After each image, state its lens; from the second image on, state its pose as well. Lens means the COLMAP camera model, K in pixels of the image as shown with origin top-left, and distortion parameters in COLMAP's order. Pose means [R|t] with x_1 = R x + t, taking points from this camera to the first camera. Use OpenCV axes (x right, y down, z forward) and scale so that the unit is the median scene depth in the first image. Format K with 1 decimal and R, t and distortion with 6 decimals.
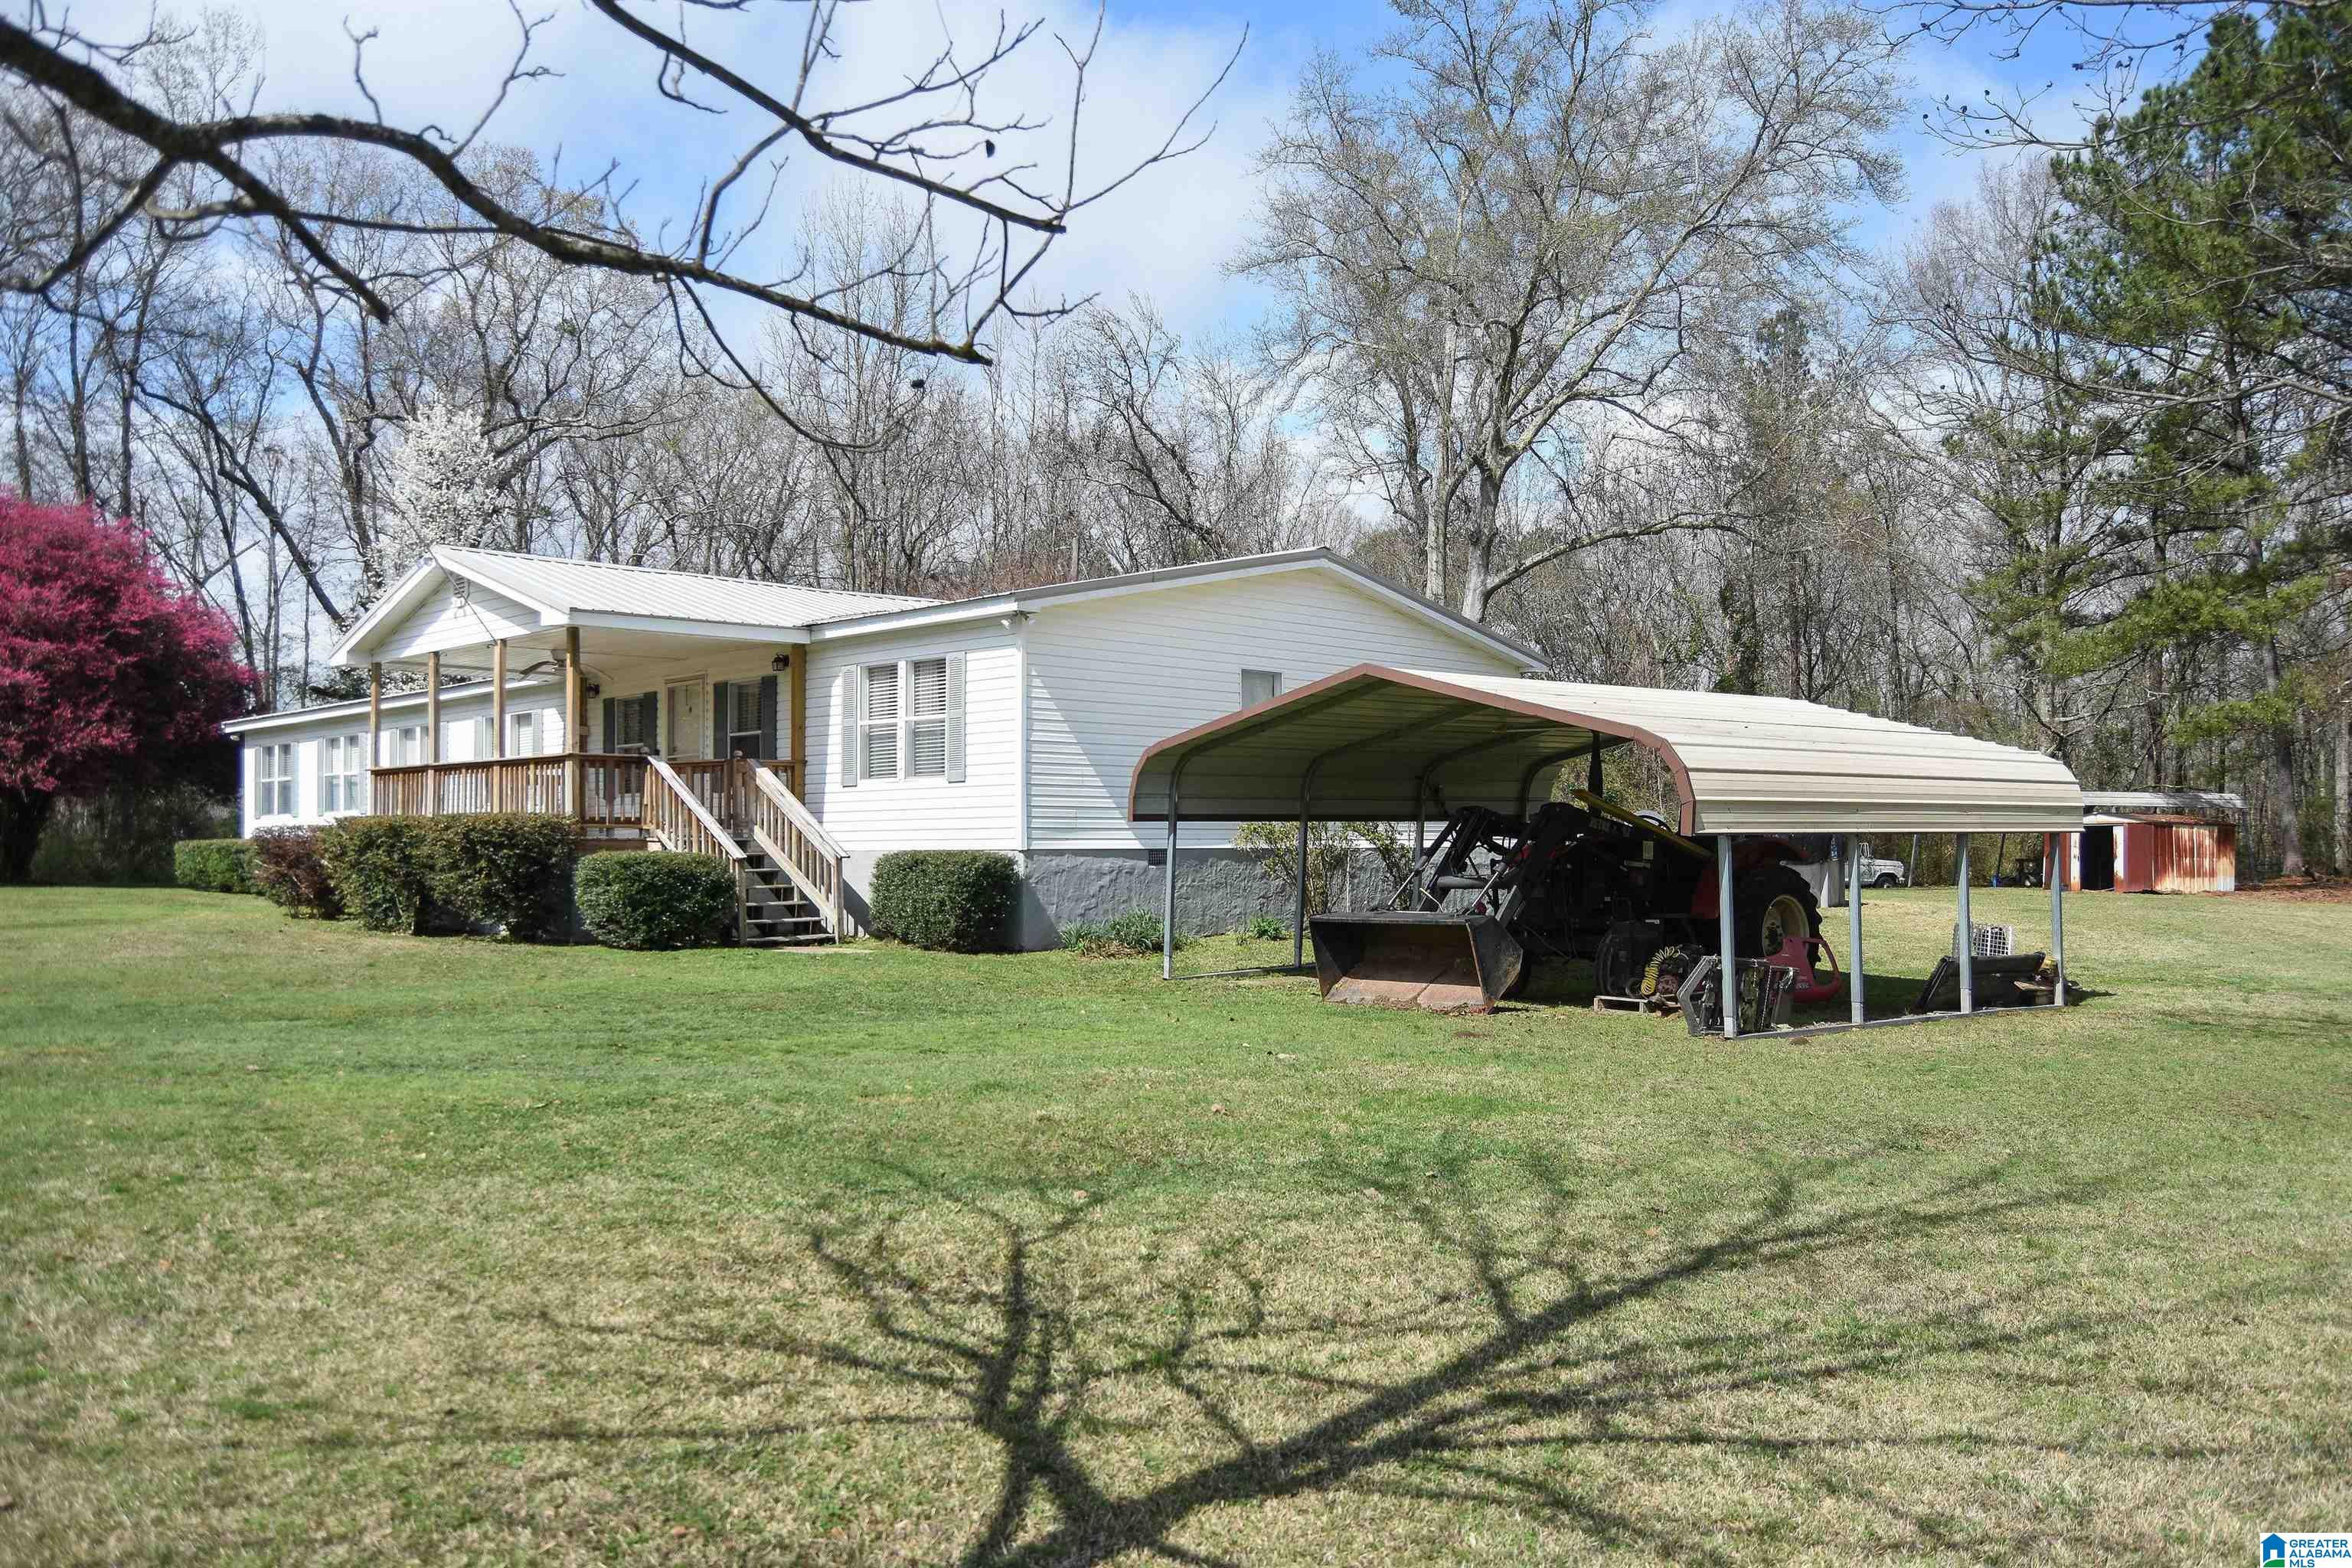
lens RADIAL K [[1875.0, 0, 1176.0], [0, 1875.0, 784.0], [0, 0, 1]] dist [-0.092943, 0.035354]
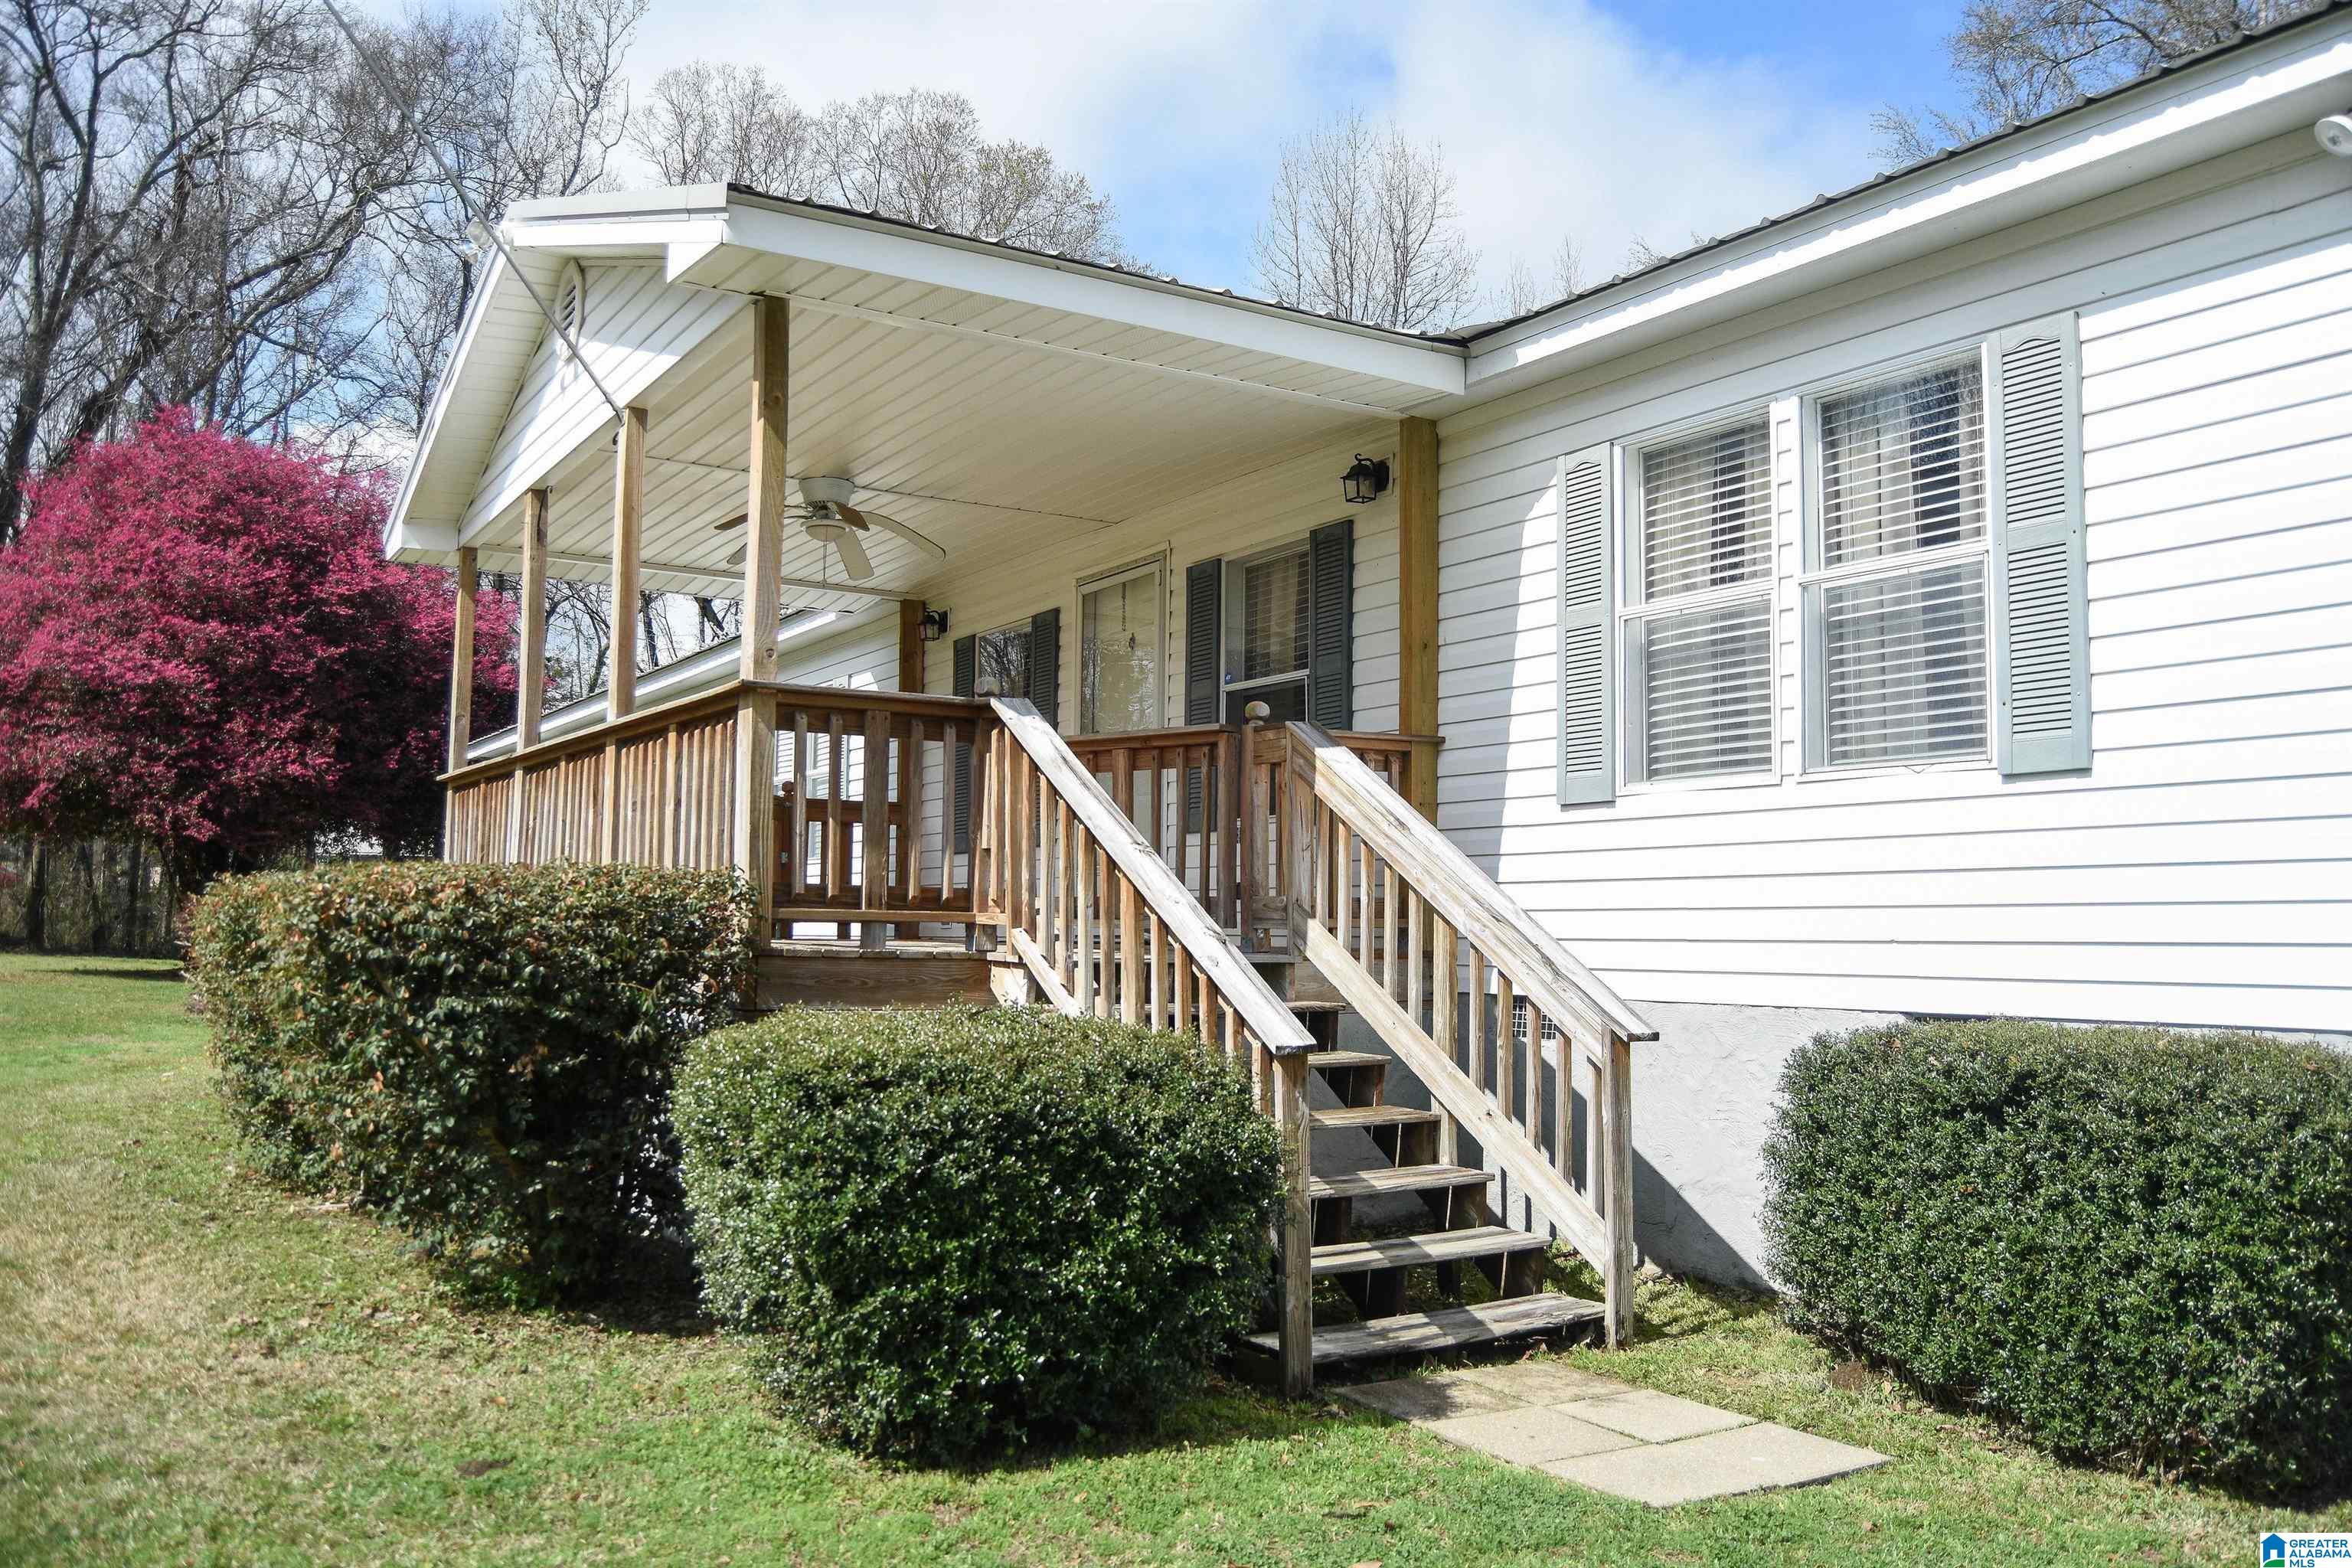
lens RADIAL K [[1875.0, 0, 1176.0], [0, 1875.0, 784.0], [0, 0, 1]] dist [-0.092943, 0.035354]
pose [[0.971044, 0.000526, -0.238901, -0.167964], [-0.011191, 0.999000, -0.043290, 0.012848], [0.238639, 0.044710, 0.970078, 0.665395]]
